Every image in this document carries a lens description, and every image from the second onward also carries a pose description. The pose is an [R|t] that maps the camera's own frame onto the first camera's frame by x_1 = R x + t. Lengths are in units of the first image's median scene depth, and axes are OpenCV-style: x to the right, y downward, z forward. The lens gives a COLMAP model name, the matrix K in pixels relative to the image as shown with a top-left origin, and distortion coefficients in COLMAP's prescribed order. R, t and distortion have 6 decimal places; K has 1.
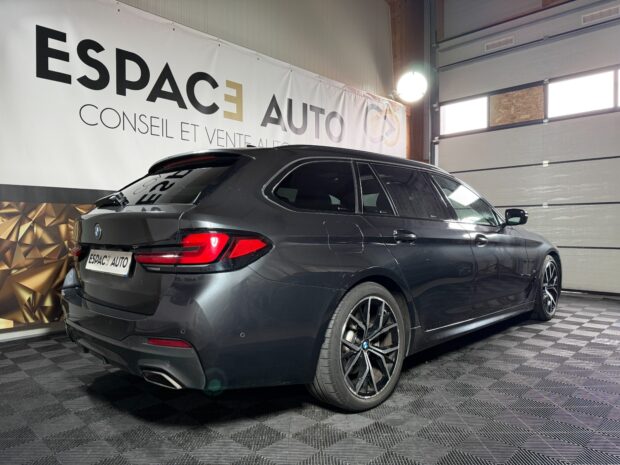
lens RADIAL K [[440.9, 0, 310.0], [0, 440.9, 232.5], [0, 0, 1]] dist [0.069498, -0.079582]
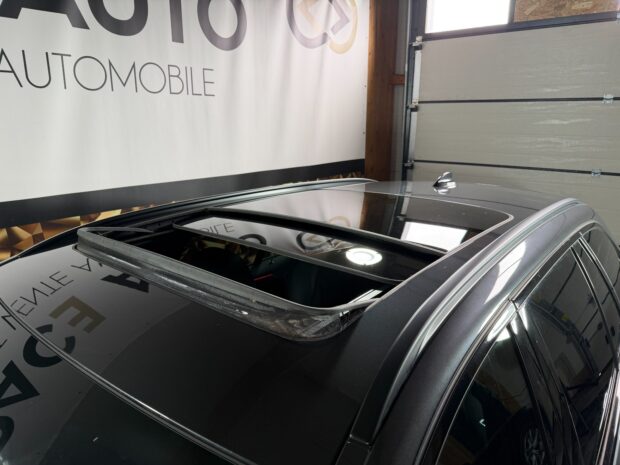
lens RADIAL K [[440.9, 0, 310.0], [0, 440.9, 232.5], [0, 0, 1]] dist [0.069498, -0.079582]
pose [[0.997392, -0.010297, 0.071433, 0.132569], [-0.007156, 0.970780, 0.239863, -0.143354], [-0.071816, -0.239749, 0.968175, 0.520144]]
